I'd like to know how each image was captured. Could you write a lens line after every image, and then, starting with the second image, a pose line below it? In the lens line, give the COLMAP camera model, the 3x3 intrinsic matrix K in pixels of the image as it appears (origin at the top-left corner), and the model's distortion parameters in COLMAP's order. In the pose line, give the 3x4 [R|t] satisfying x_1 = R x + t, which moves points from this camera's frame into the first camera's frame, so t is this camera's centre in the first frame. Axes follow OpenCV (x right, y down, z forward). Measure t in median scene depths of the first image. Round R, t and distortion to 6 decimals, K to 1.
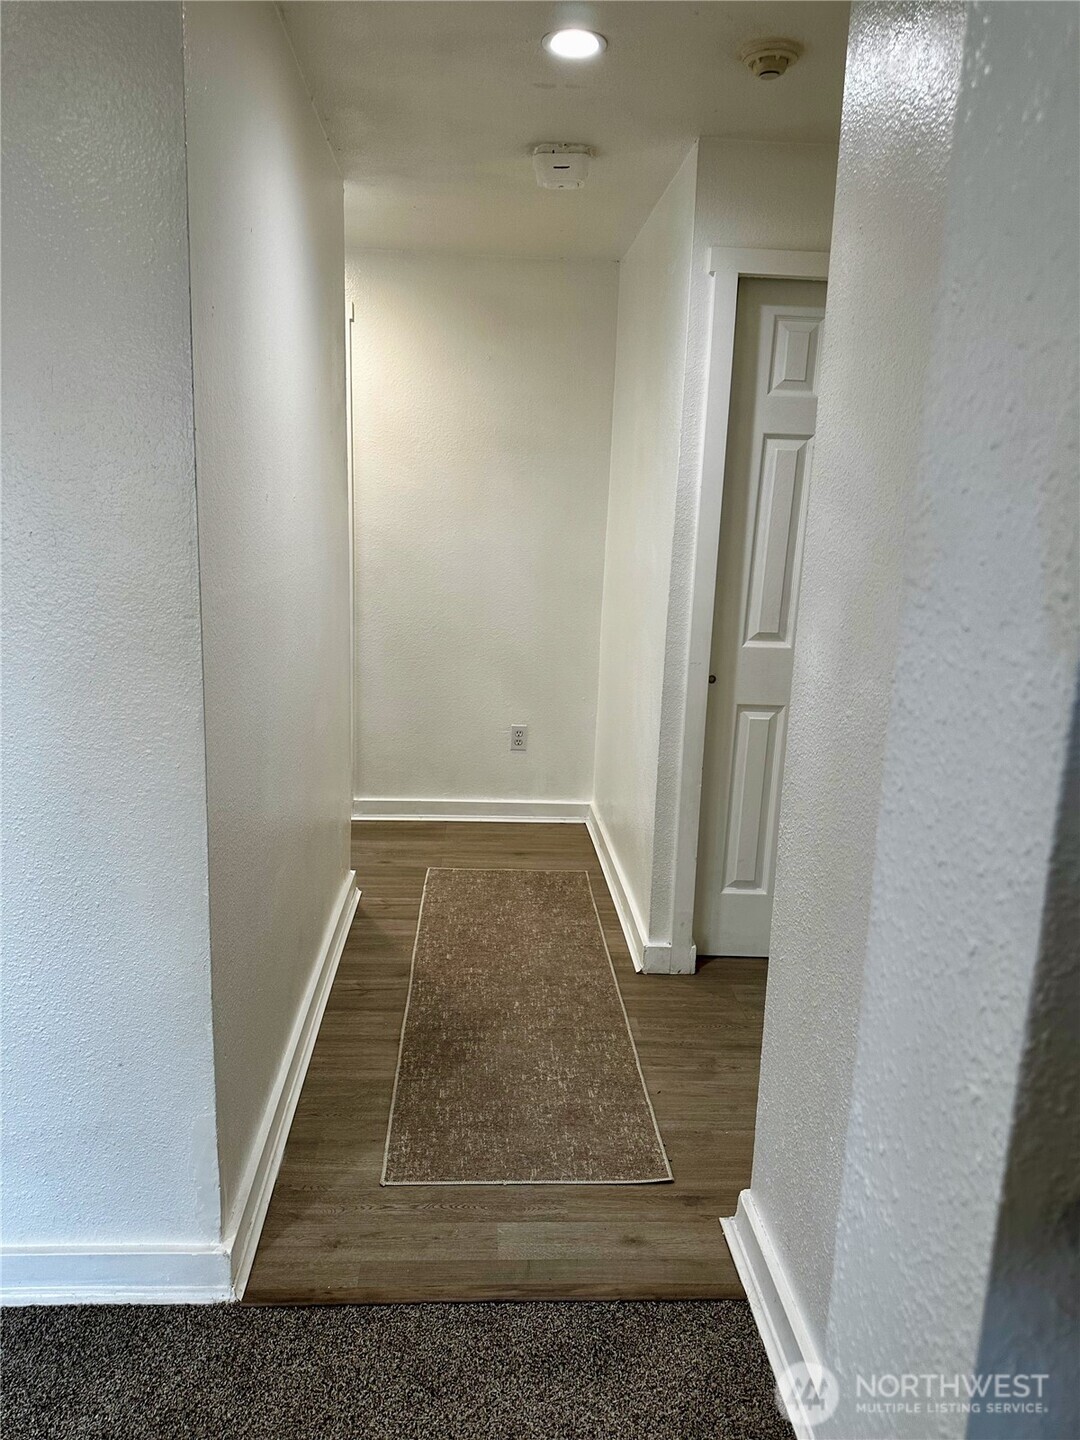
lens RADIAL K [[1014.8, 0, 539.0], [0, 1014.8, 719.2], [0, 0, 1]] dist [-0.011348, -0.008219]
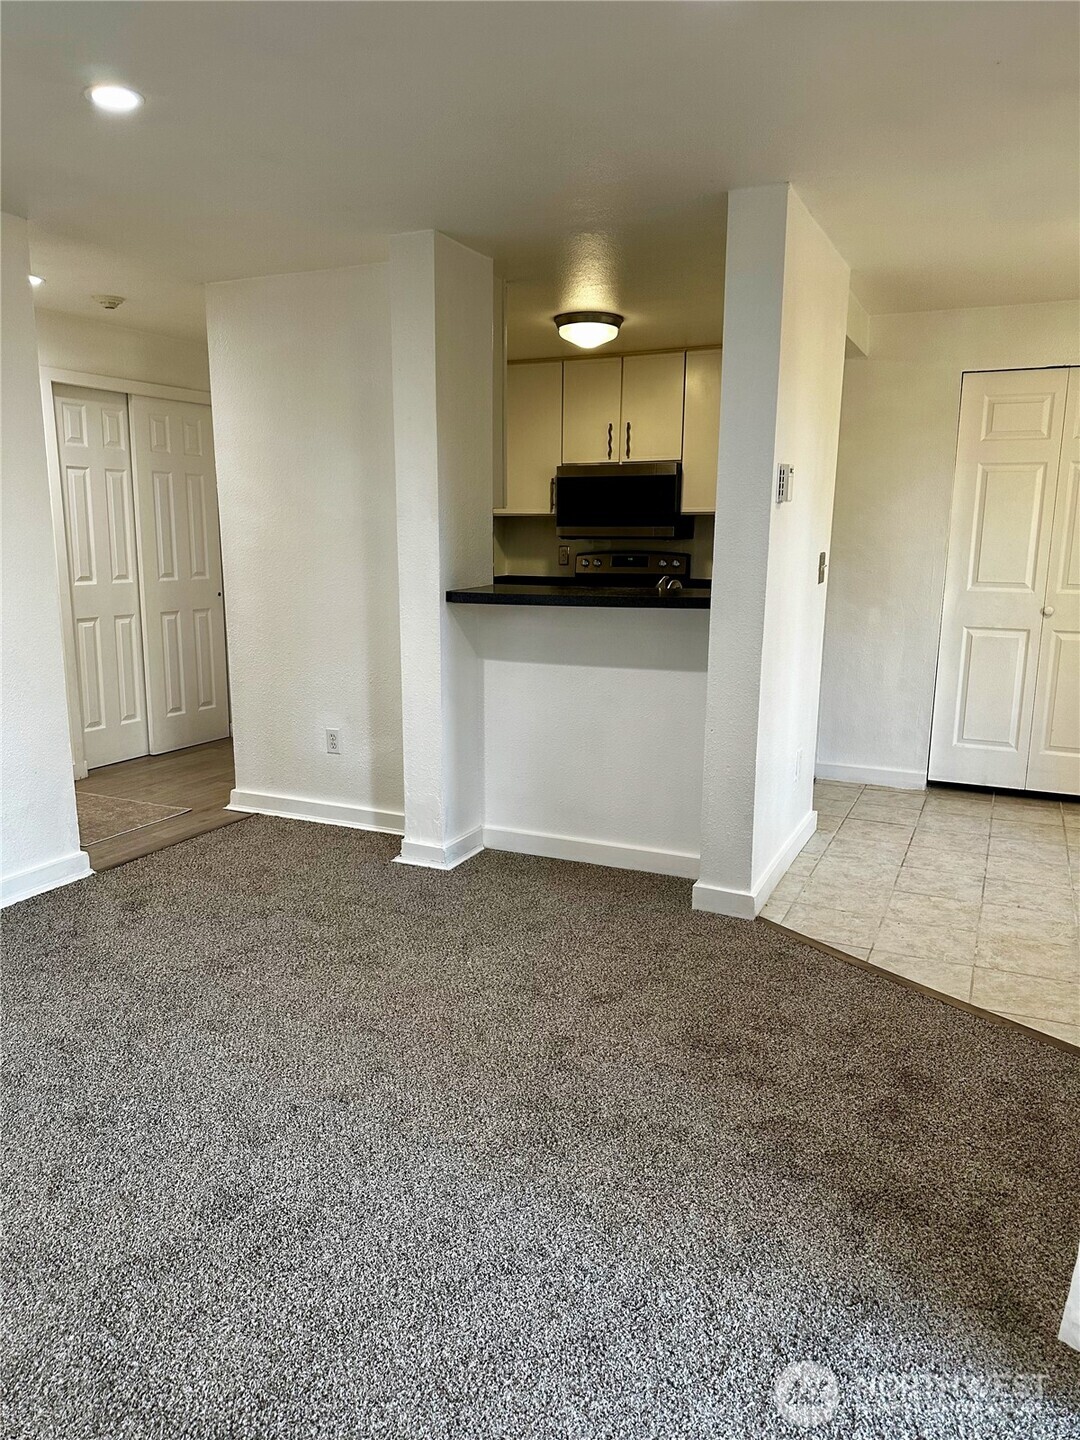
lens RADIAL K [[1014.8, 0, 538.9], [0, 1014.8, 719.5], [0, 0, 1]] dist [-0.011348, -0.008219]
pose [[0.484650, -0.204362, 0.850500, -1.381191], [0.208269, 0.971321, 0.114713, 0.176031], [-0.849552, 0.121537, 0.513313, -0.822204]]
